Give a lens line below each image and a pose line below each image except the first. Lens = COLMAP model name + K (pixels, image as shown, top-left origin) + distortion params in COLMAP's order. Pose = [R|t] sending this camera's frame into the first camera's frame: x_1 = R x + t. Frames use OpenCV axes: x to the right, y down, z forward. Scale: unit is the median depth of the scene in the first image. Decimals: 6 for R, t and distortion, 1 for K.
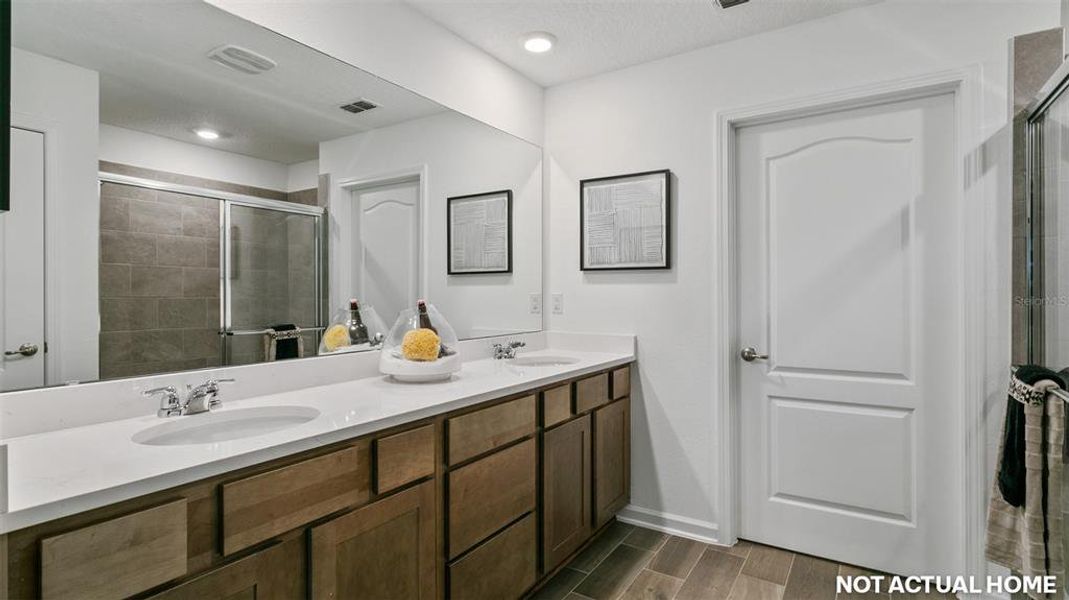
lens RADIAL K [[520.1, 0, 536.2], [0, 520.1, 296.5], [0, 0, 1]] dist [-0.000423, -0.000558]
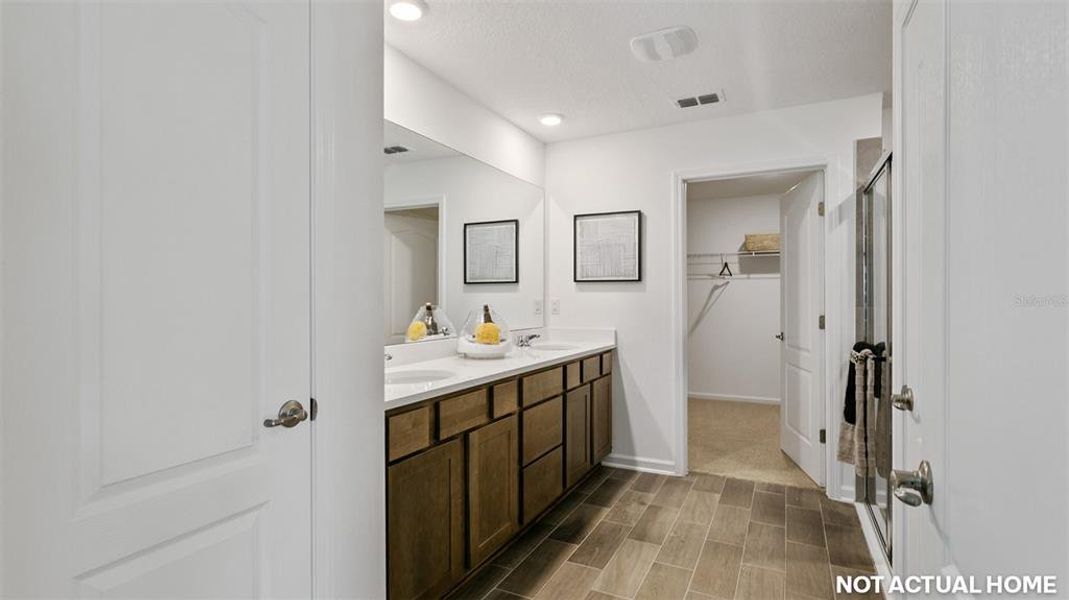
lens RADIAL K [[520.1, 0, 533.4], [0, 520.1, 301.7], [0, 0, 1]] dist [-0.000423, -0.000558]
pose [[0.993020, -0.000394, 0.117941, -0.244141], [0.000410, 1.000000, -0.000107, 0.001527], [-0.117941, 0.000155, 0.993021, -0.444102]]
